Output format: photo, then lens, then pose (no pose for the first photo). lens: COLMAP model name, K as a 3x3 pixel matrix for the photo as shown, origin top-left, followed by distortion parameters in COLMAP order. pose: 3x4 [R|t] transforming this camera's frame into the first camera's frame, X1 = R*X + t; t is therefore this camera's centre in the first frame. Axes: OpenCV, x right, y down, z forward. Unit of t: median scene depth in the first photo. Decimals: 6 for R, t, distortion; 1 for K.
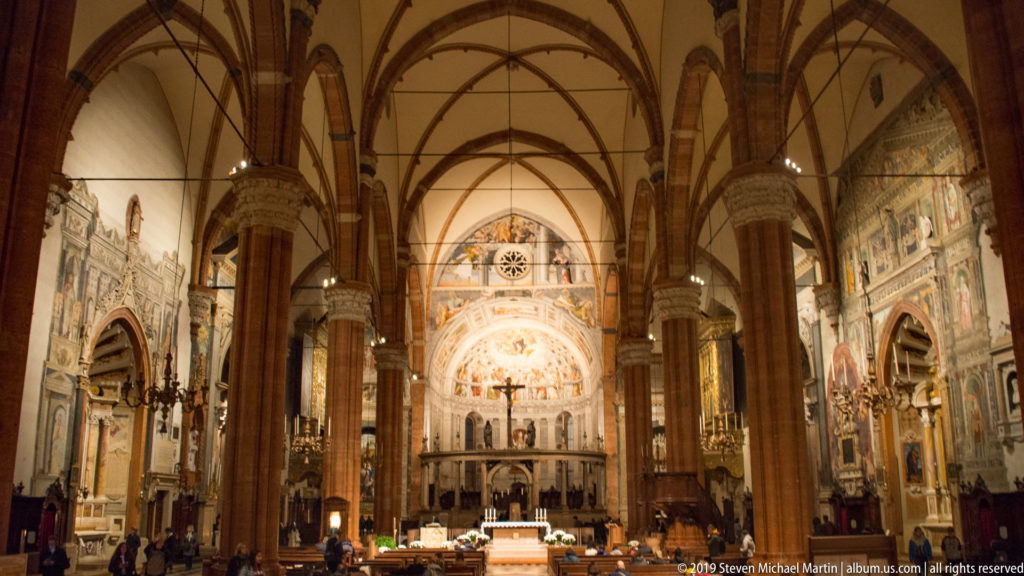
lens RADIAL K [[802.5, 0, 514.6], [0, 802.5, 328.2], [0, 0, 1]] dist [-0.092000, -0.002495]
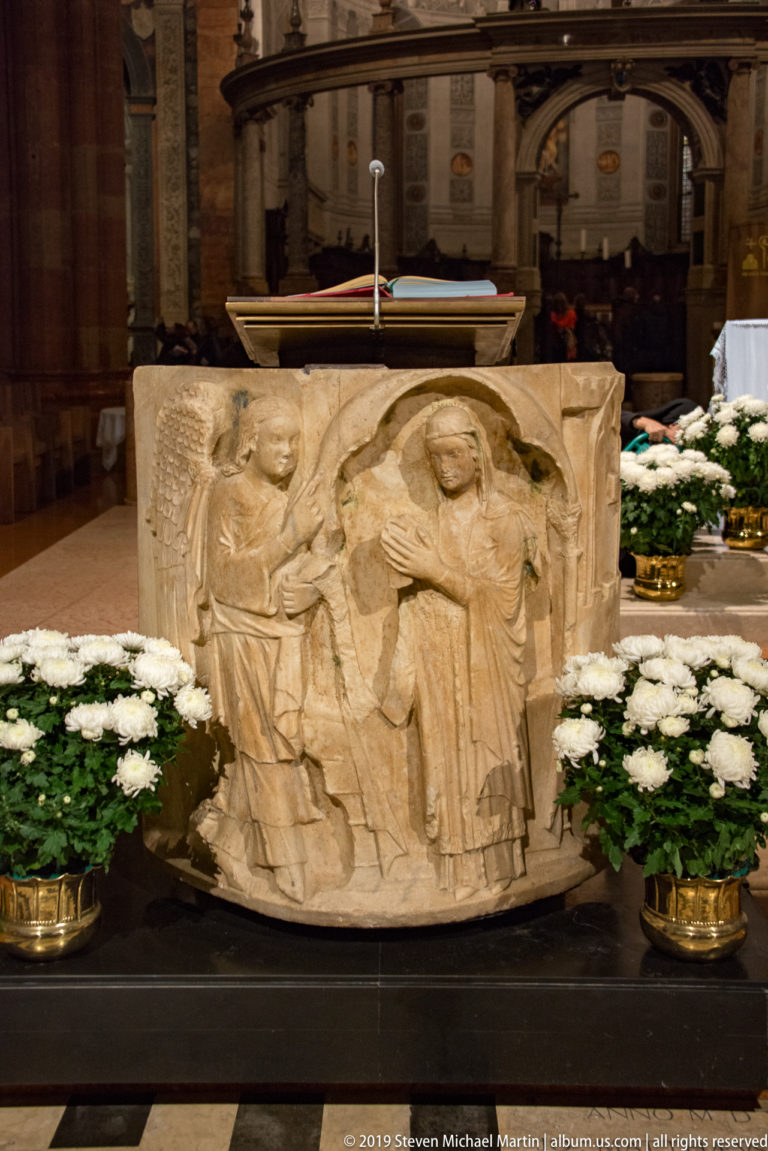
lens RADIAL K [[1400.3, 0, 388.1], [0, 1400.3, 463.0], [0, 0, 1]] dist [0.249061, -0.005672]
pose [[0.999788, 0.006191, -0.019652, -0.050104], [0.000236, 0.950283, 0.311388, 0.116175], [0.020602, -0.311326, 0.950080, 0.463802]]
